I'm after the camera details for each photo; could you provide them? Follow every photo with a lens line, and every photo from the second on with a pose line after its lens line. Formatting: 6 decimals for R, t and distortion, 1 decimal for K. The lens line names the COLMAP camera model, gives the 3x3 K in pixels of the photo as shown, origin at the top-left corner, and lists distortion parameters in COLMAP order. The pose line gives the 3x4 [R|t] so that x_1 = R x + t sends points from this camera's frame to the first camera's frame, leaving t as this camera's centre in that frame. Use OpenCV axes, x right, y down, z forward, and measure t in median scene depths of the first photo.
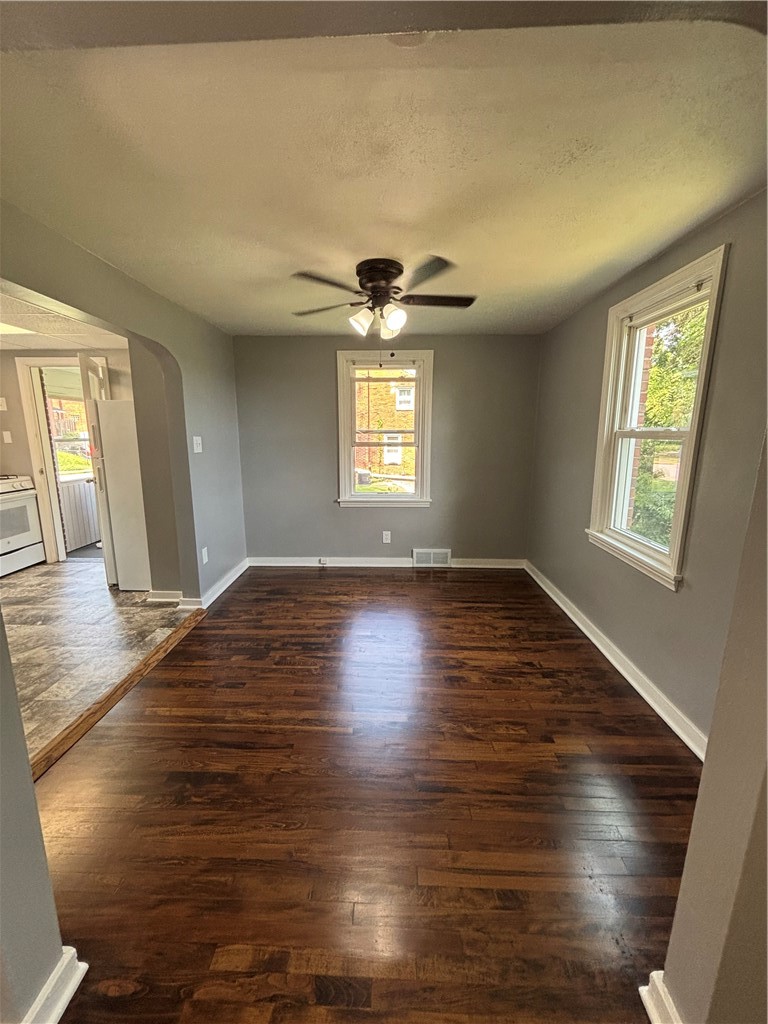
lens RADIAL K [[412.7, 0, 389.2], [0, 412.7, 511.6], [0, 0, 1]] dist [0.009864, -0.000368]
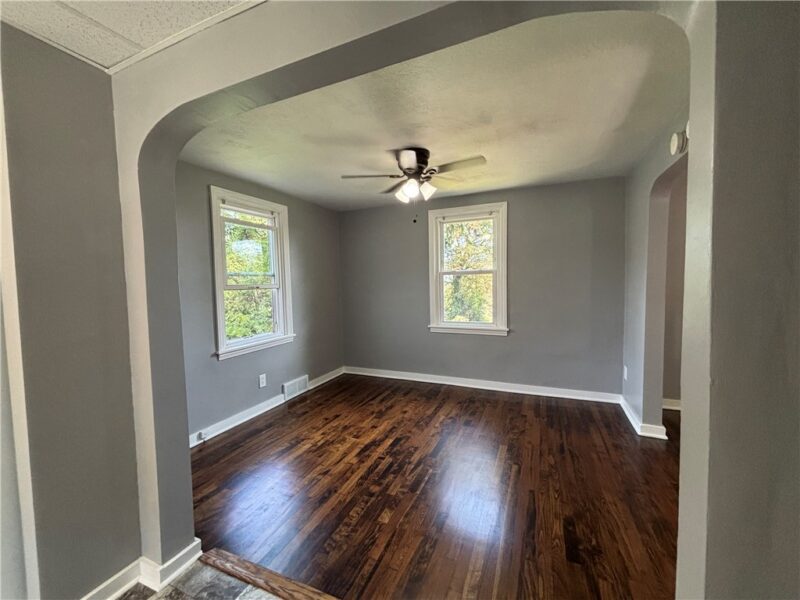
lens RADIAL K [[322.4, 0, 395.6], [0, 322.4, 303.3], [0, 0, 1]] dist [0.009864, -0.000368]
pose [[0.382607, -0.073256, 0.921003, -0.803277], [0.201258, 0.979522, -0.005697, -0.069635], [-0.901725, 0.187539, 0.389515, 0.527508]]
